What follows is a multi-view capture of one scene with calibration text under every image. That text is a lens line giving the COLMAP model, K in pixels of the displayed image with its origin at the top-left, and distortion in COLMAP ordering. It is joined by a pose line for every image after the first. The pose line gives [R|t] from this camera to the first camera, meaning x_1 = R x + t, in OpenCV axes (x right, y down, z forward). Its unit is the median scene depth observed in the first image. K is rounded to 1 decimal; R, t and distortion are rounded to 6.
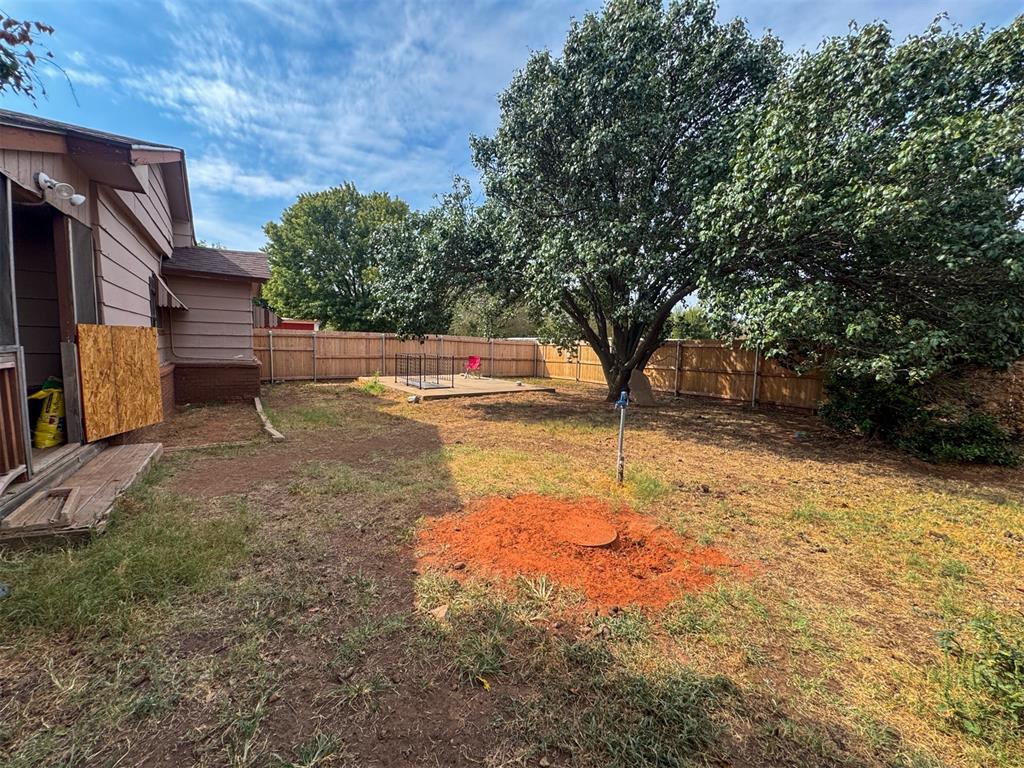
lens RADIAL K [[416.3, 0, 516.8], [0, 416.3, 382.8], [0, 0, 1]] dist [-0.003265, 0.000350]
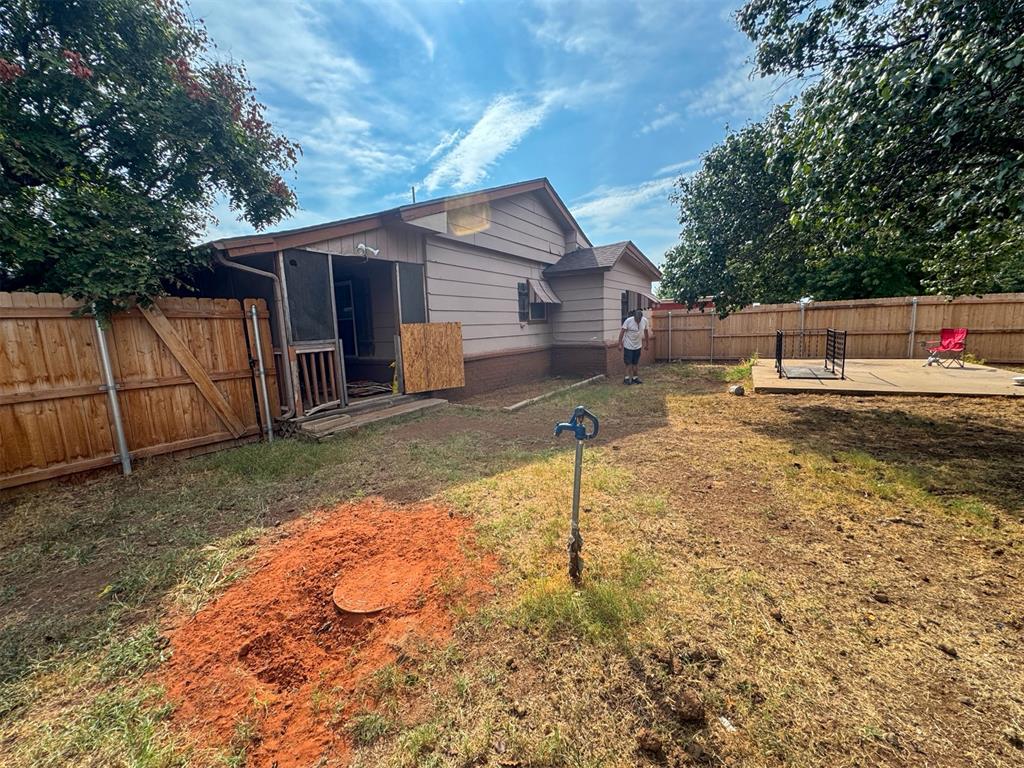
lens RADIAL K [[416.3, 0, 514.9], [0, 416.3, 389.6], [0, 0, 1]] dist [-0.003265, 0.000350]
pose [[0.388426, 0.096931, -0.916368, 0.659108], [-0.031725, 0.995269, 0.091830, -0.042099], [0.920934, -0.006598, 0.389663, 0.694043]]
